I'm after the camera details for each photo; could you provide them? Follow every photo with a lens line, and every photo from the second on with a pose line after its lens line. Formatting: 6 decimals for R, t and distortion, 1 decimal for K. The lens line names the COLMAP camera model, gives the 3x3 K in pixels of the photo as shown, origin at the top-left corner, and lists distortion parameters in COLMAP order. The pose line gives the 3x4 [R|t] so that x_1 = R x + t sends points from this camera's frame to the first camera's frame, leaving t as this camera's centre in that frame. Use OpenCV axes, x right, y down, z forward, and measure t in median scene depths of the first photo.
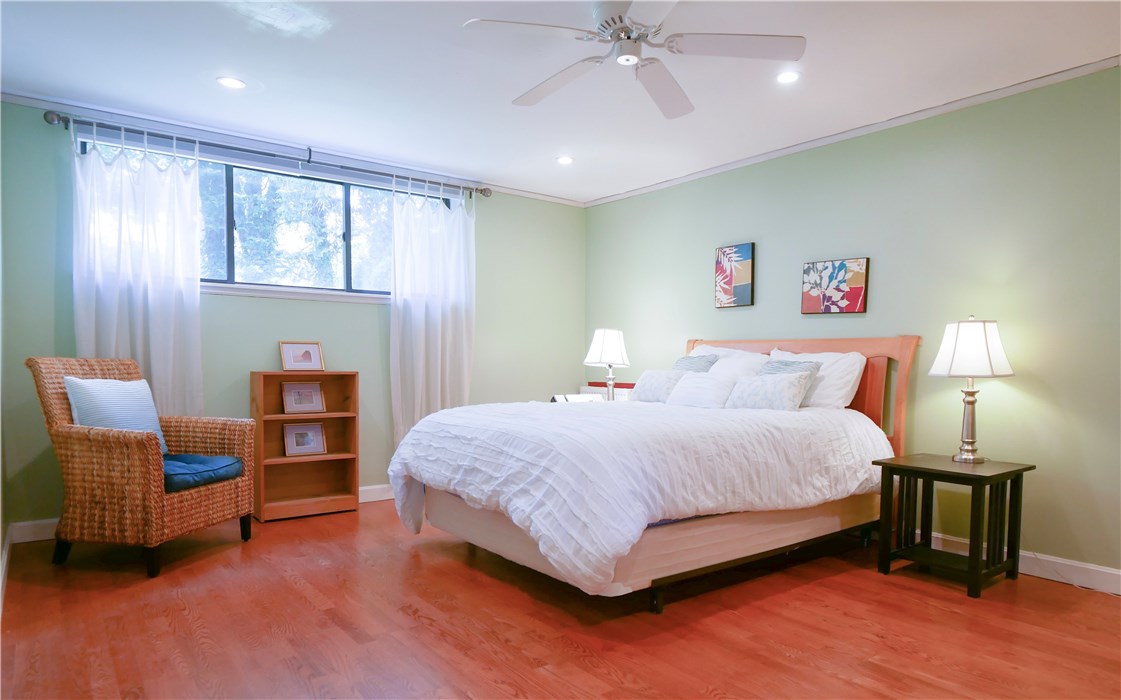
lens RADIAL K [[686.8, 0, 559.2], [0, 686.8, 394.8], [0, 0, 1]] dist [-0.003761, -0.000794]
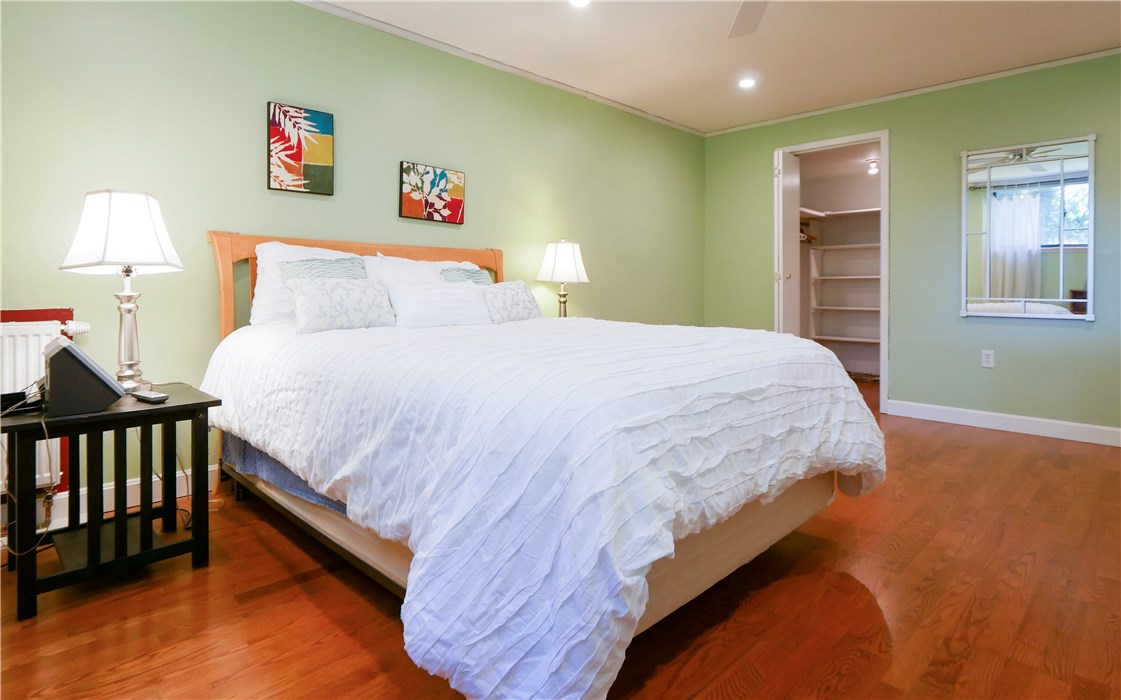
lens RADIAL K [[597.2, 0, 565.7], [0, 597.2, 293.5], [0, 0, 1]] dist [-0.000750, -0.000209]
pose [[-0.138072, -0.015833, 0.990296, -0.472486], [0.049051, 0.998536, 0.022804, -0.026274], [-0.989207, 0.051723, -0.137093, 0.945641]]
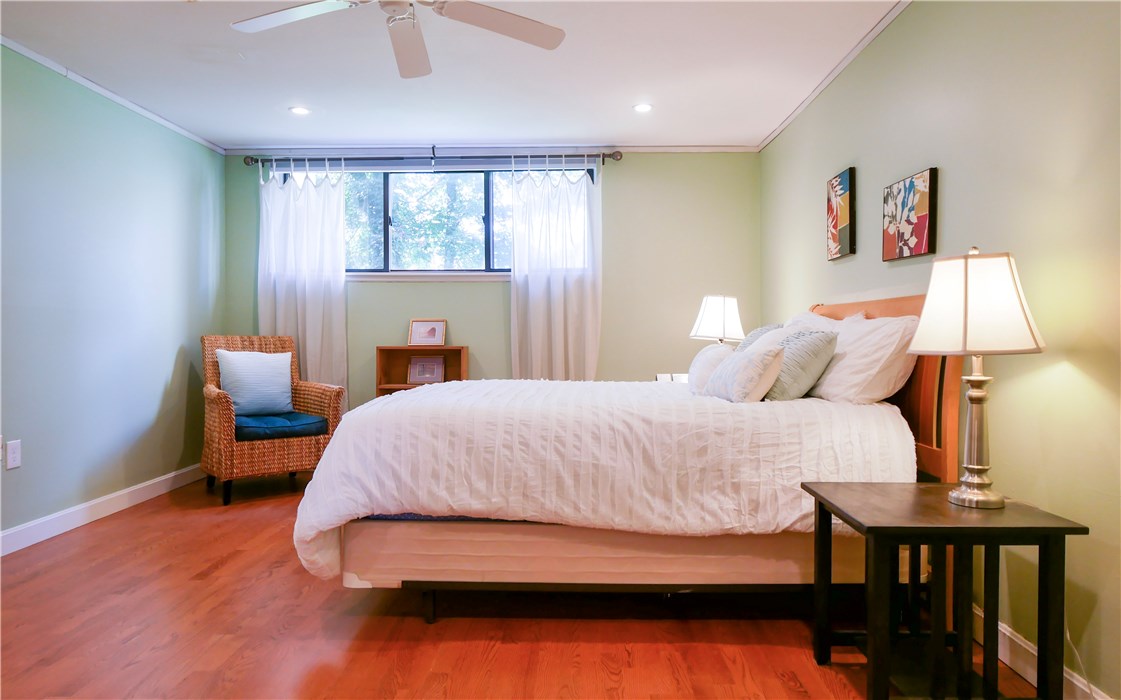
lens RADIAL K [[714.2, 0, 557.4], [0, 714.2, 341.4], [0, 0, 1]] dist [0.002733, -0.001316]
pose [[0.779966, -0.004168, -0.625808, 0.571901], [-0.023953, 0.999046, -0.036507, -0.005573], [0.625363, 0.043464, 0.779122, 0.260290]]
